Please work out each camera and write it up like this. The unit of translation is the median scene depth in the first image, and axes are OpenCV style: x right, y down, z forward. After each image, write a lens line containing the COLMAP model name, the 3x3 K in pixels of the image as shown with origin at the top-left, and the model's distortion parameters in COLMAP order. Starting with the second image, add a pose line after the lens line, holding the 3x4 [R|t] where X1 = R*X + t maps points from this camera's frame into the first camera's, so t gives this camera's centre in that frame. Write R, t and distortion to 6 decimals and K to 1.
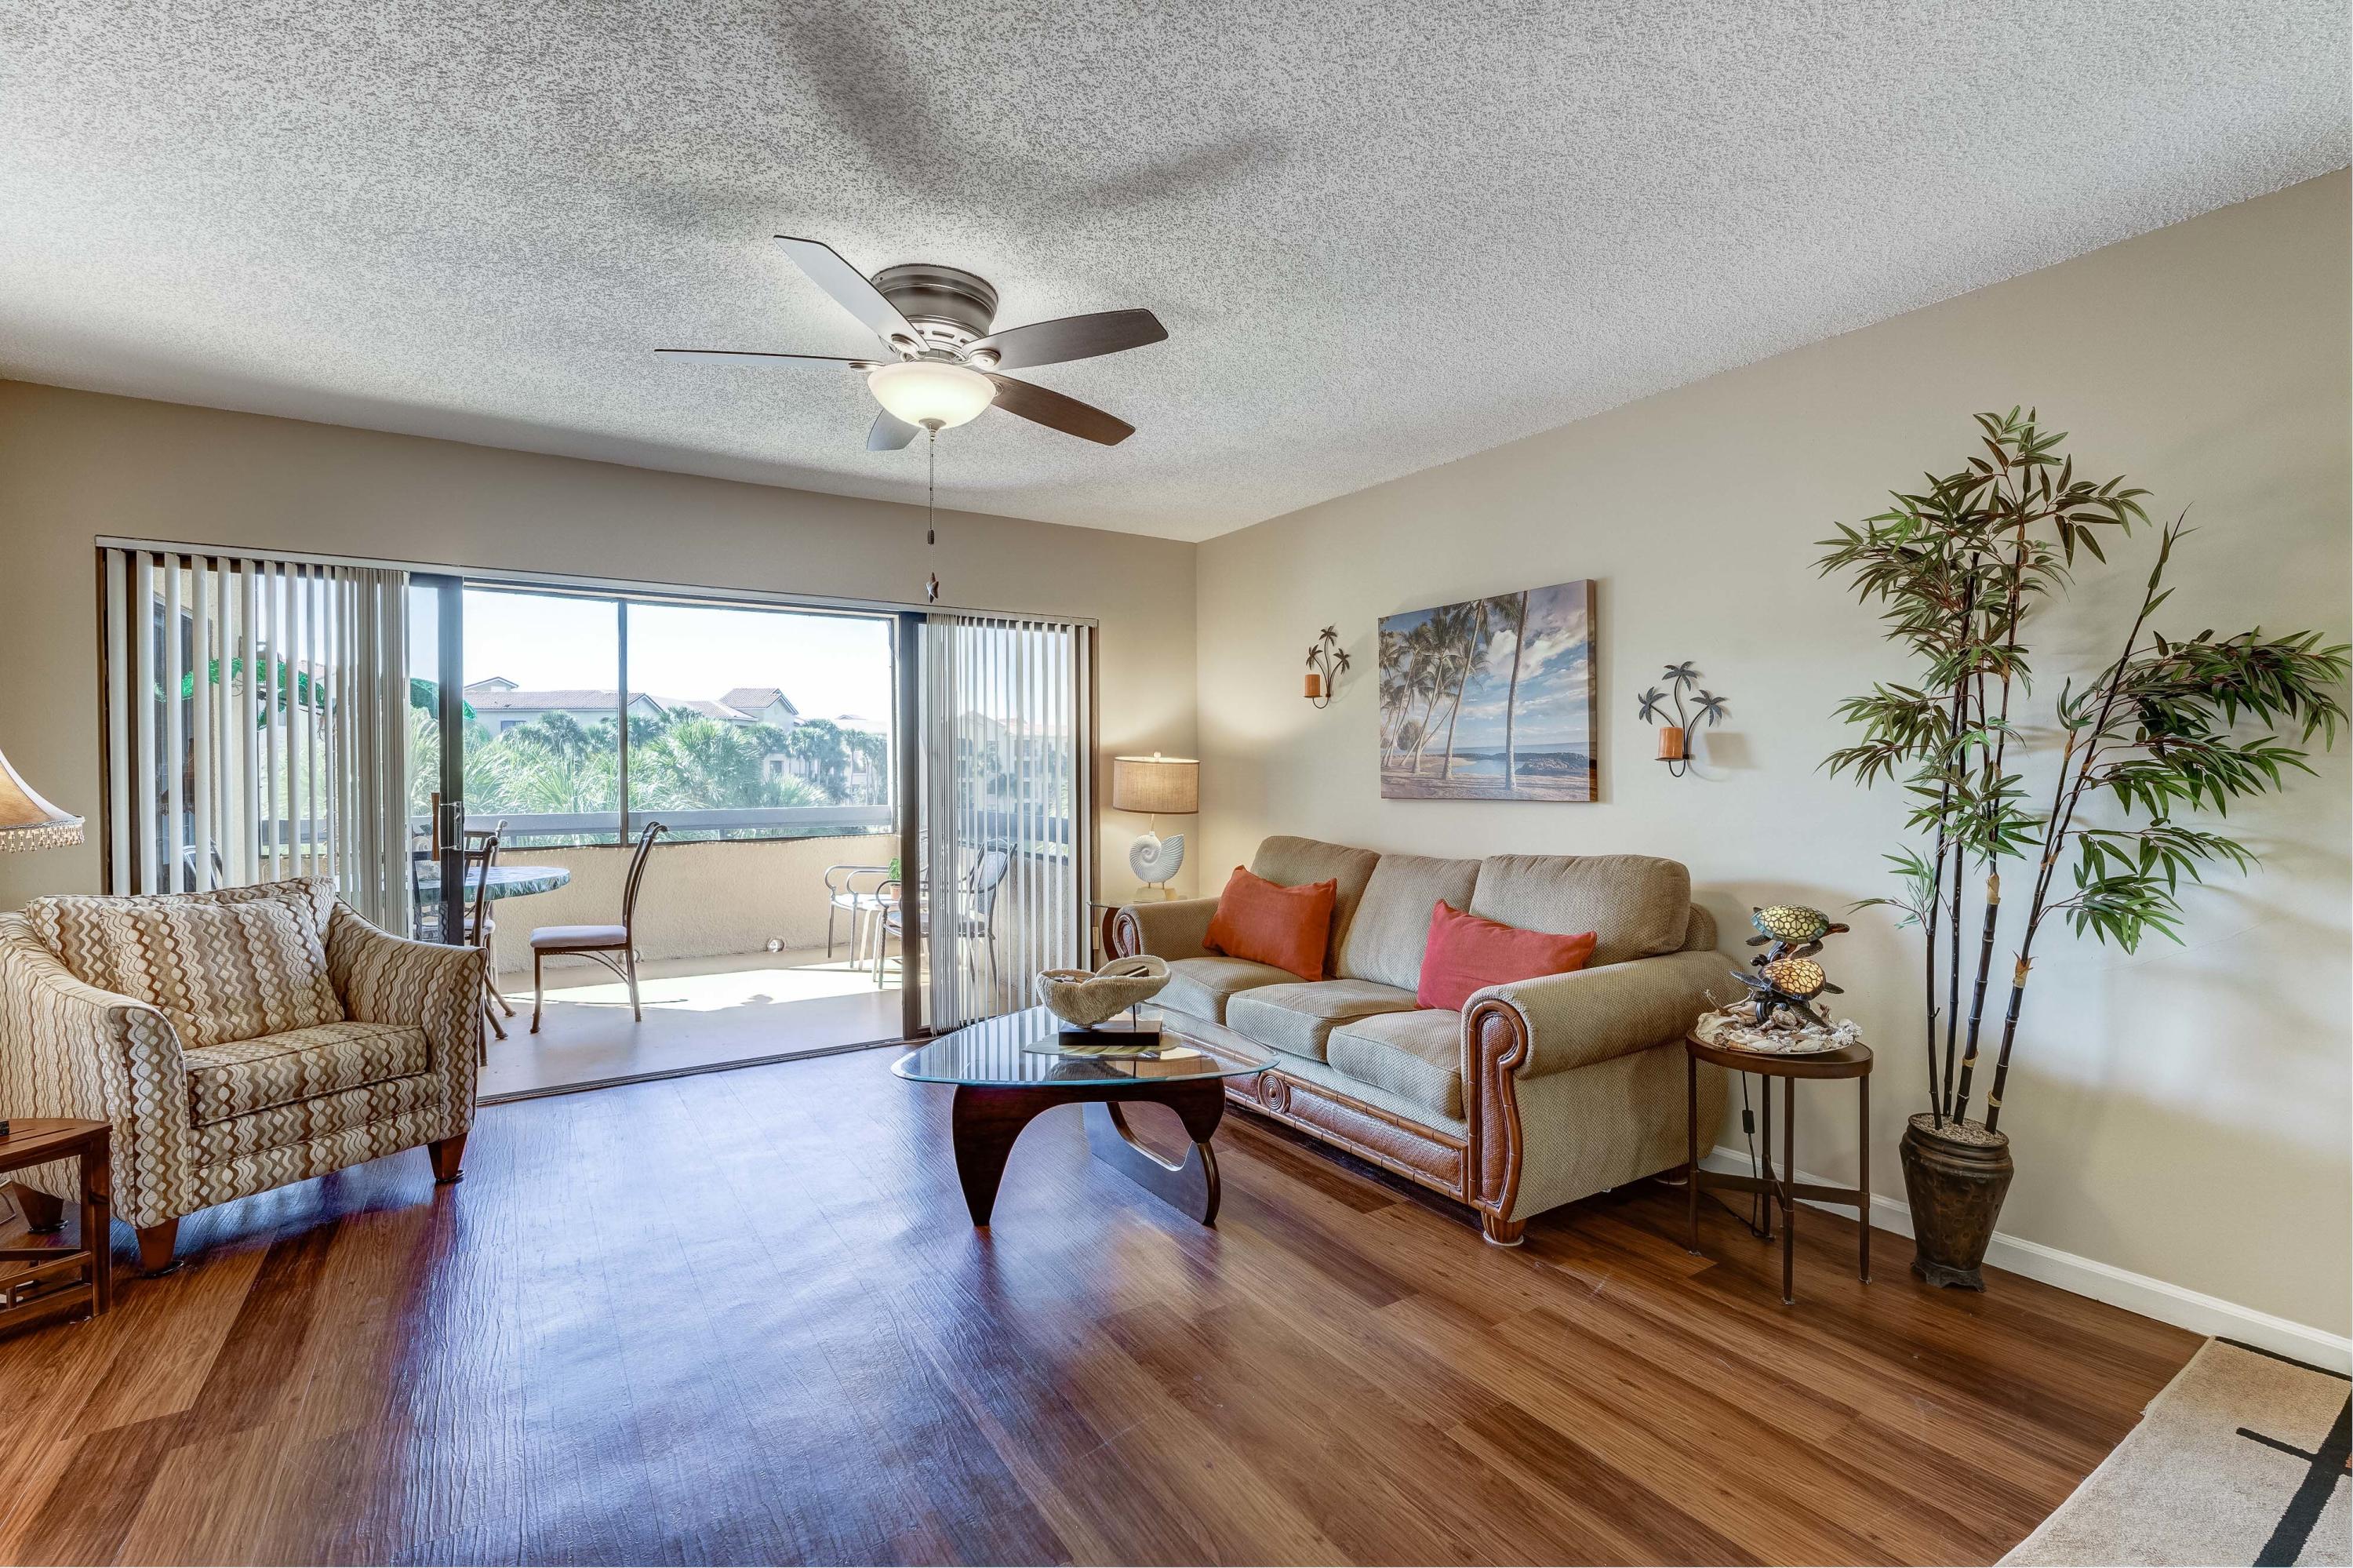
lens RADIAL K [[1050.1, 0, 1175.9], [0, 1050.1, 779.6], [0, 0, 1]] dist [-0.006476, 0.001283]
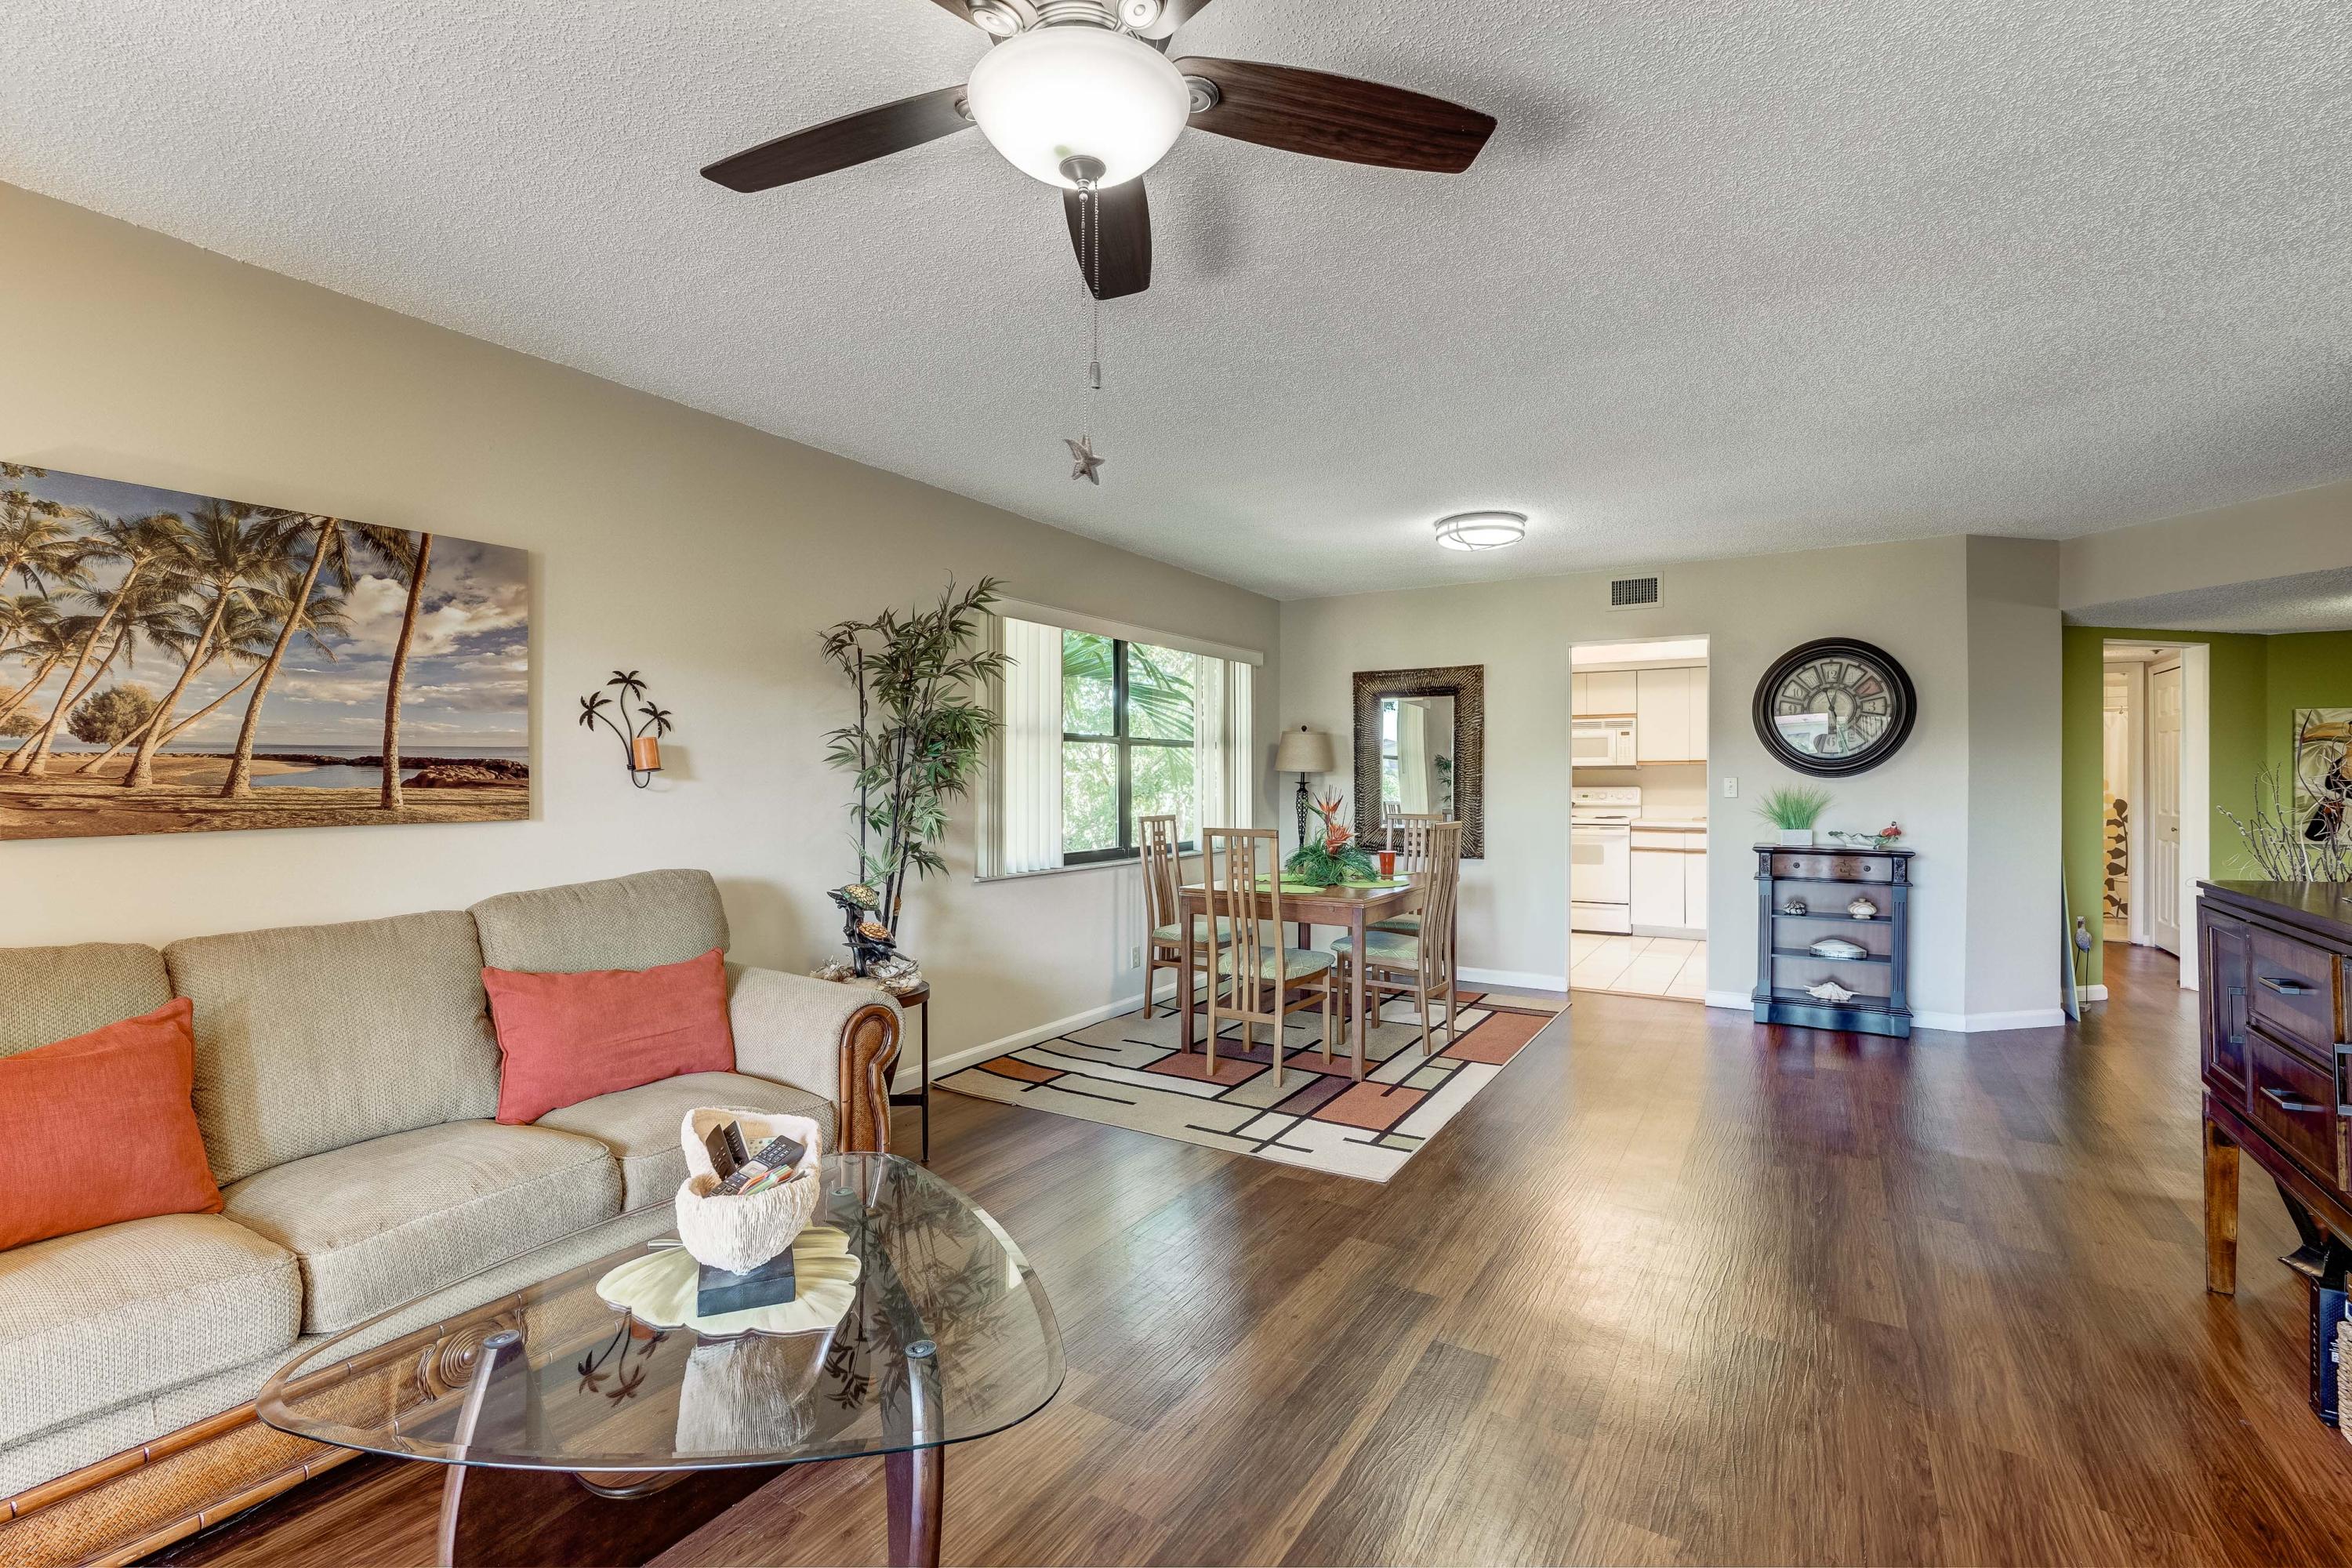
lens RADIAL K [[1049.6, 0, 1175.4], [0, 1049.6, 779.6], [0, 0, 1]] dist [-0.006476, 0.001283]
pose [[-0.430805, 0.001497, 0.902444, -0.514705], [0.009520, 0.999951, 0.002886, -0.007043], [-0.902395, 0.009834, -0.430798, 0.808996]]
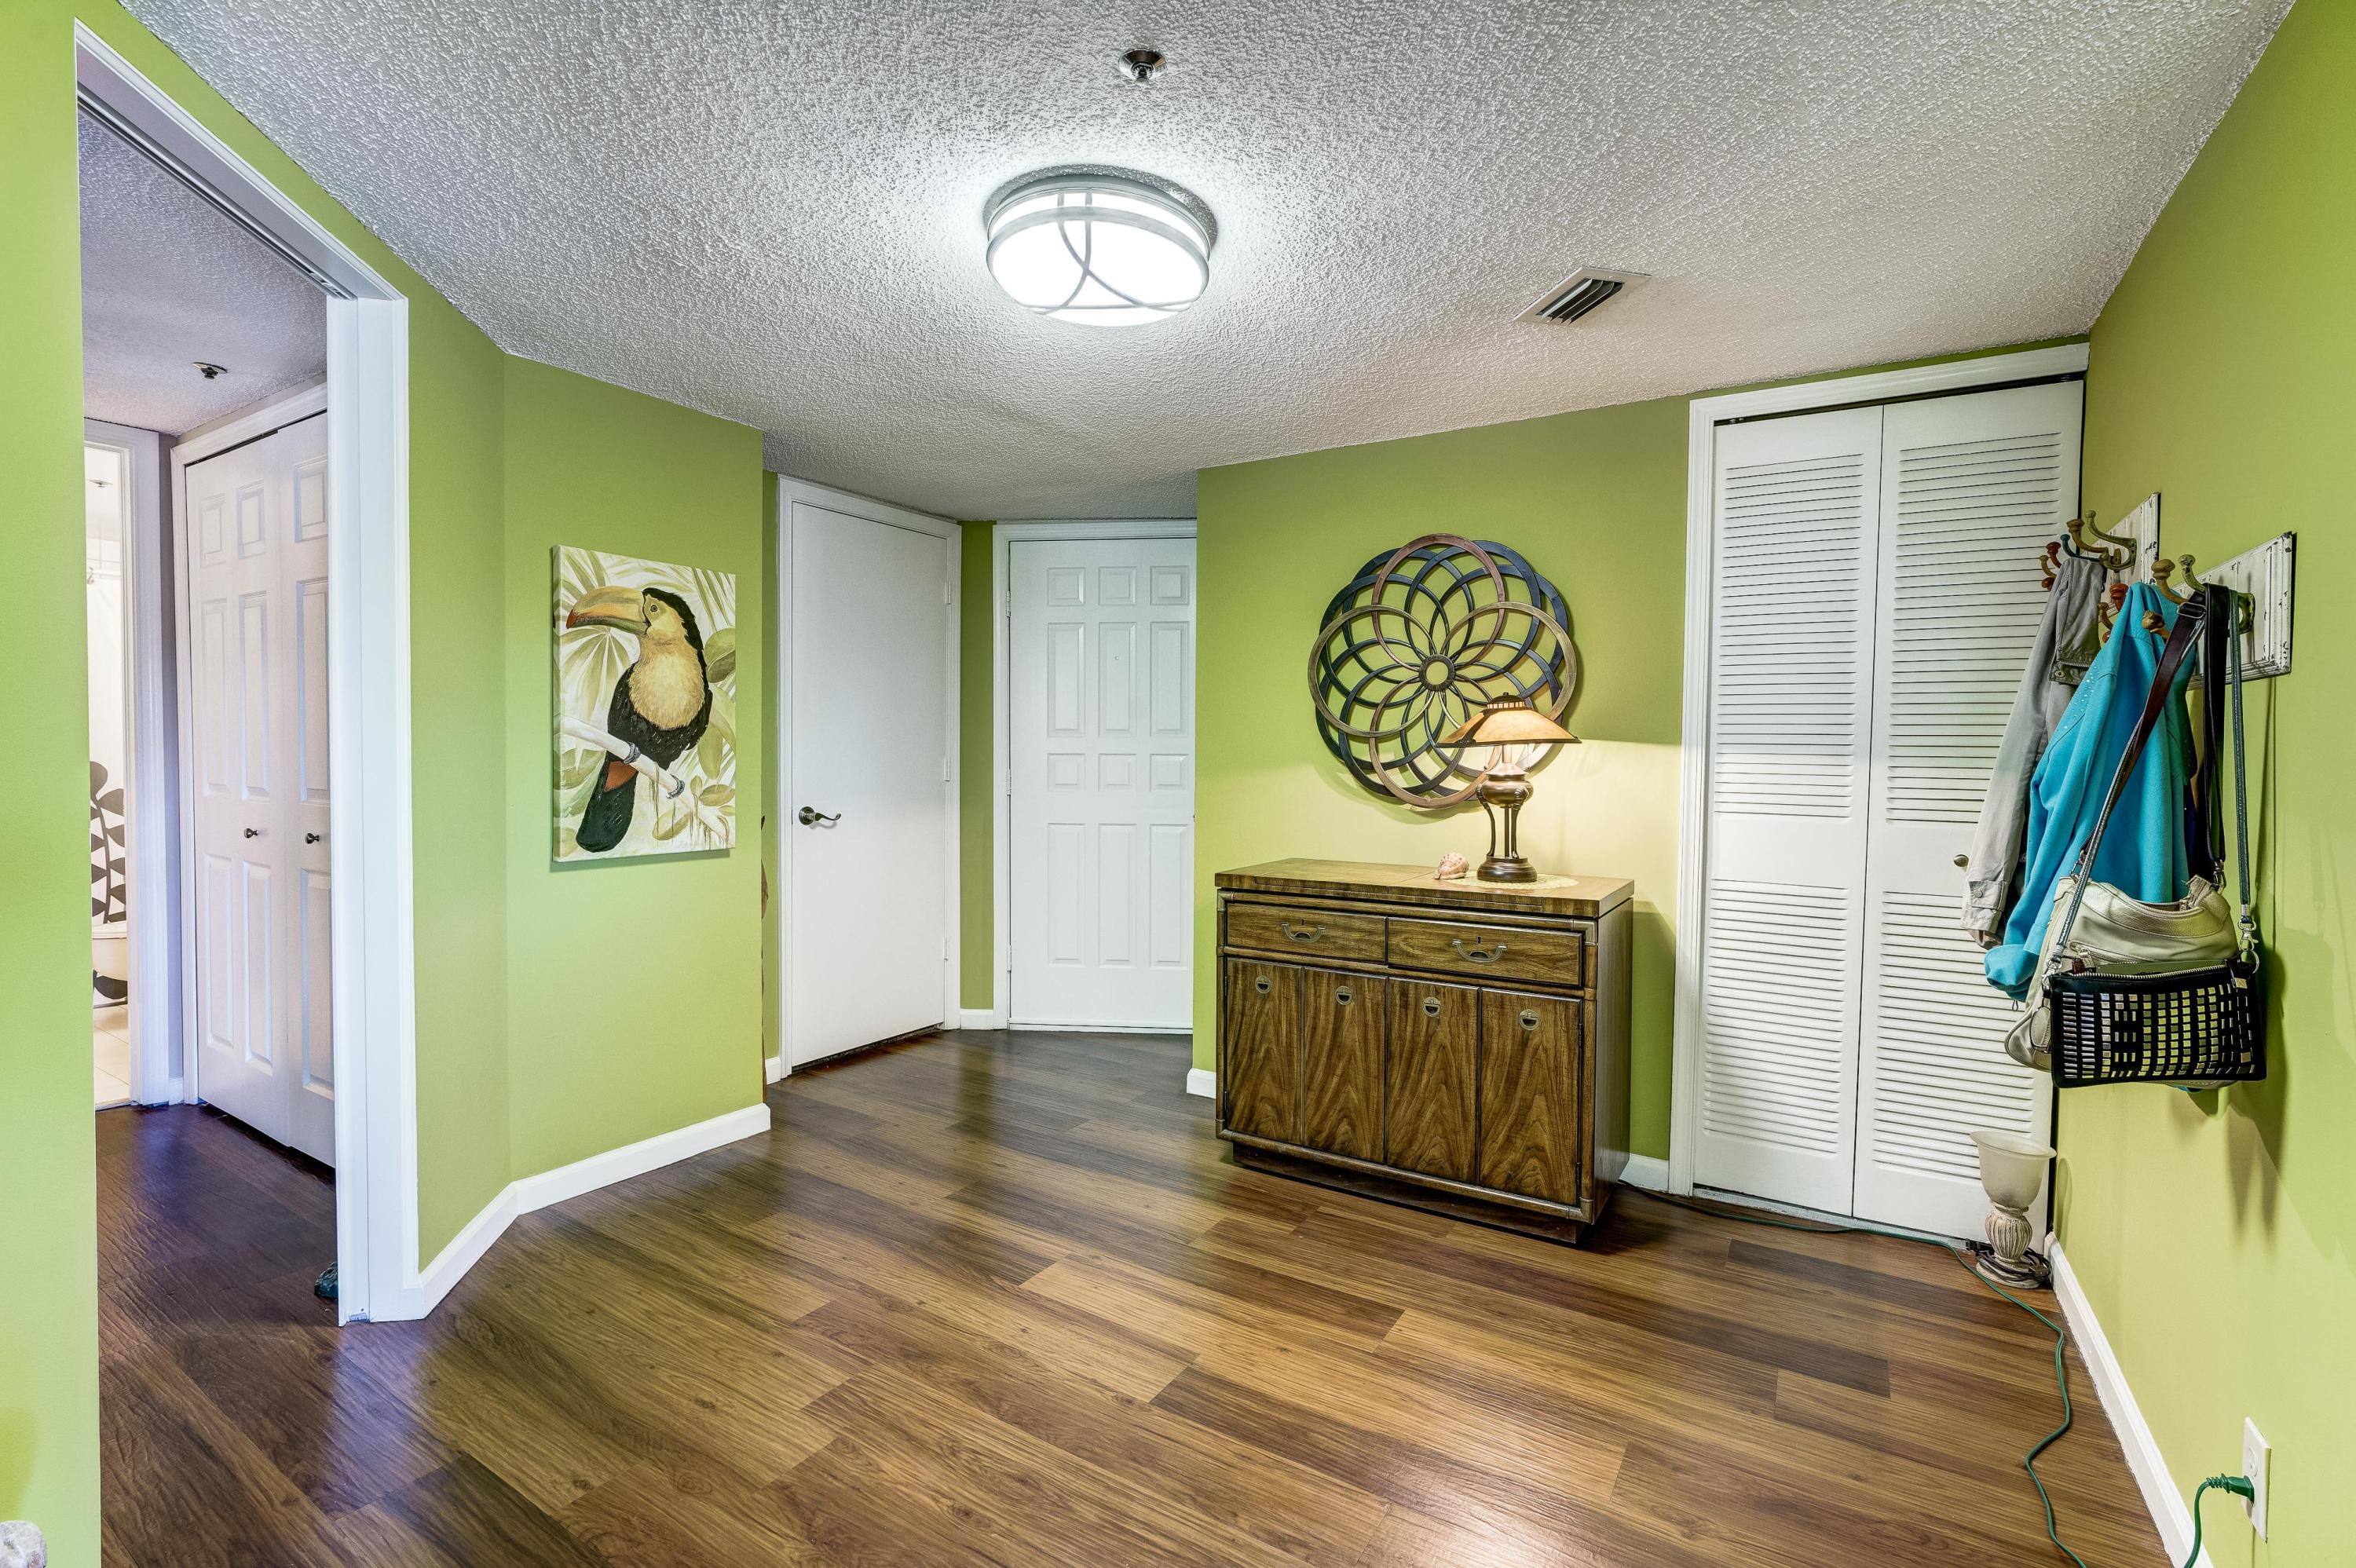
lens RADIAL K [[1044.3, 0, 1178.0], [0, 1044.3, 784.0], [0, 0, 1]] dist [-0.003533, 0.000084]
pose [[-0.908316, 0.004513, -0.418260, 0.090930], [-0.013520, 0.999102, 0.040142, 0.027369], [0.418066, 0.042117, -0.907440, -0.601985]]
